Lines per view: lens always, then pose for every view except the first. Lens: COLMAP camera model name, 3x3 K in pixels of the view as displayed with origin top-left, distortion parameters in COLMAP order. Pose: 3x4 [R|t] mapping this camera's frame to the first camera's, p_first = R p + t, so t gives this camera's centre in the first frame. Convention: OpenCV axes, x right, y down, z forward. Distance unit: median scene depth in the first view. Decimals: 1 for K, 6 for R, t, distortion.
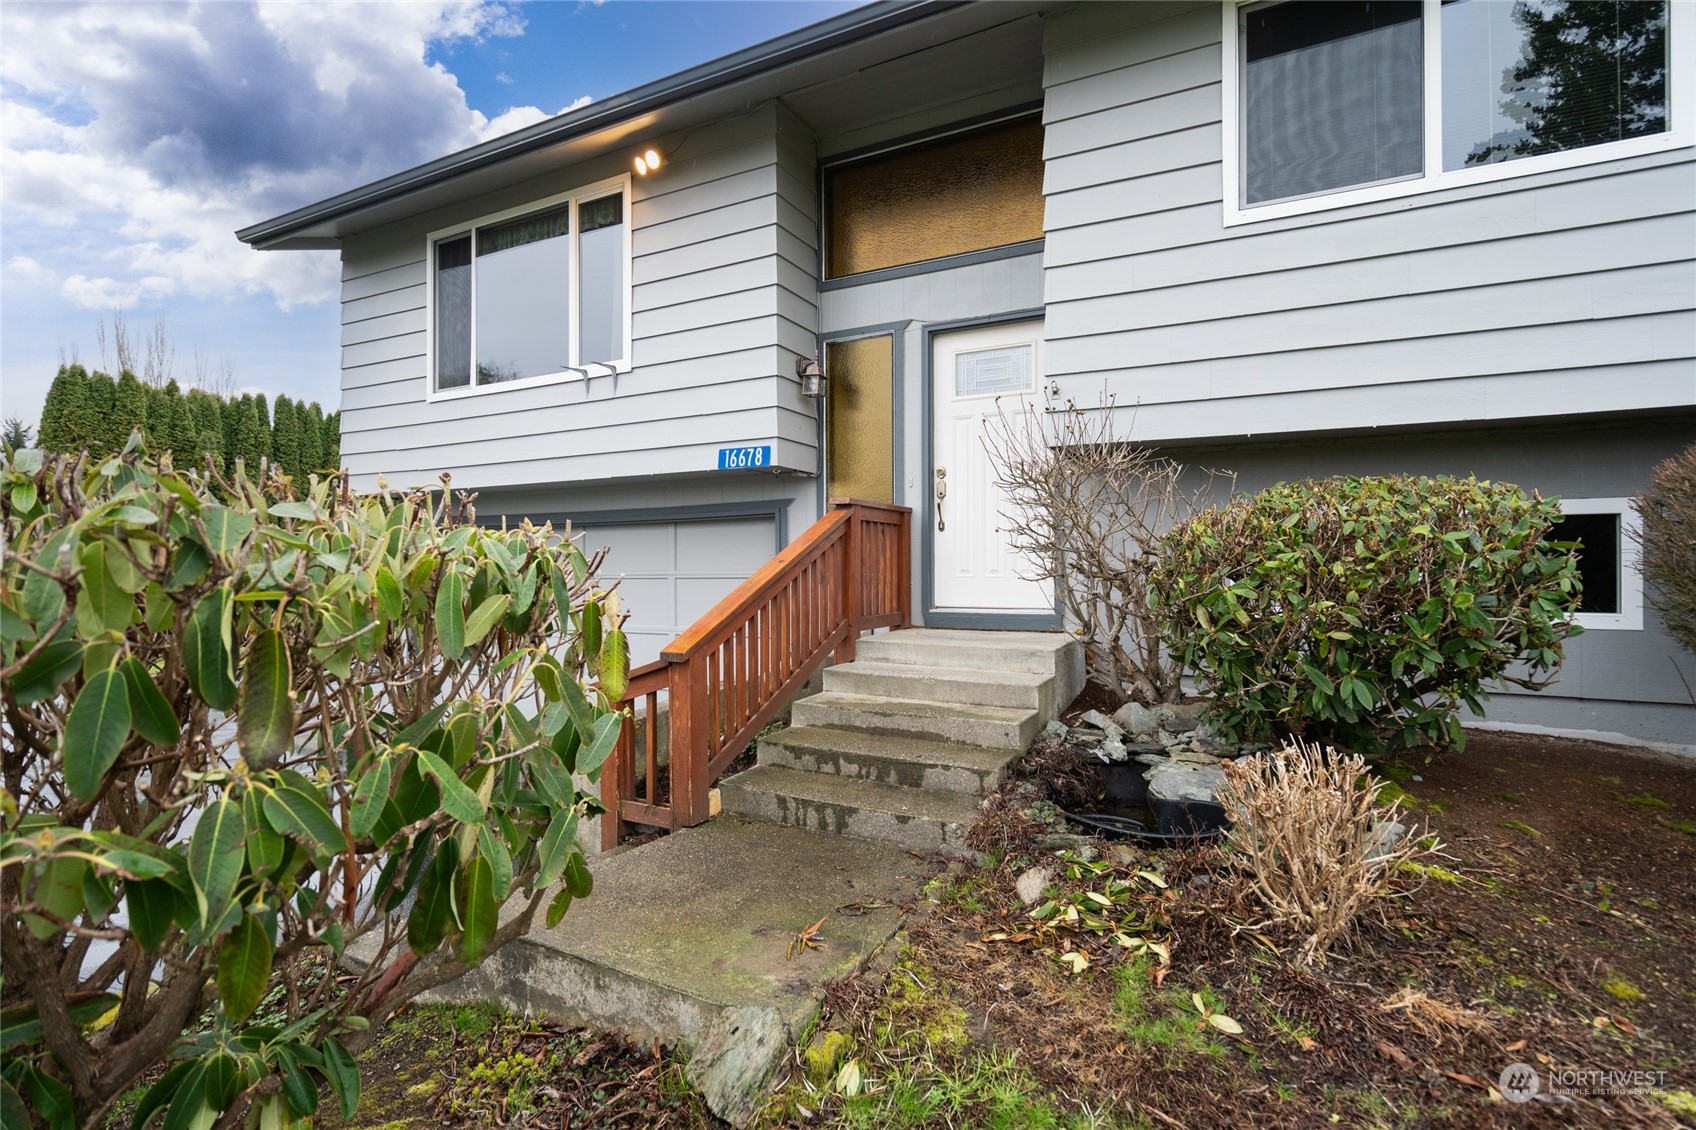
lens RADIAL K [[793.0, 0, 850.5], [0, 793.0, 559.4], [0, 0, 1]] dist [-0.001070, 0.000020]
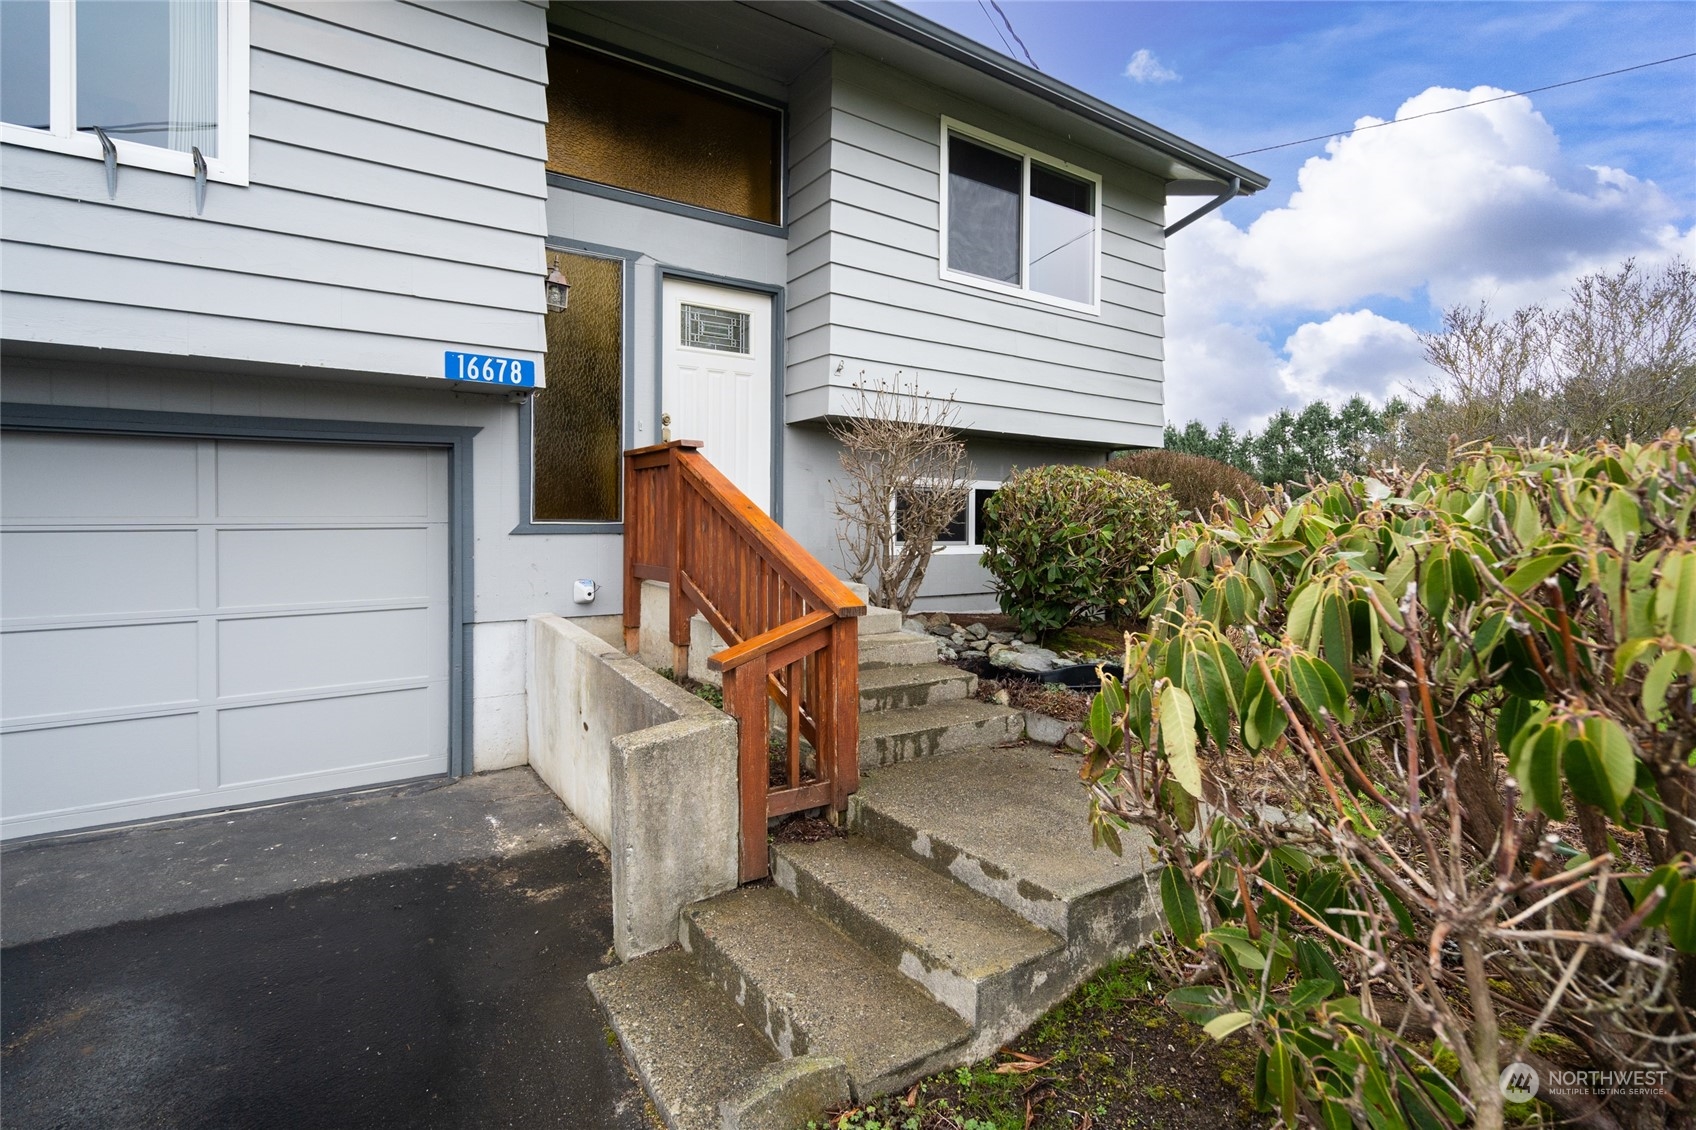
lens RADIAL K [[772.2, 0, 847.2], [0, 772.2, 502.1], [0, 0, 1]] dist [0.018900, -0.000002]
pose [[0.498436, 0.015104, 0.866795, -0.876342], [-0.021220, 0.999761, -0.005219, -0.005941], [-0.866667, -0.015792, 0.498637, 0.471137]]
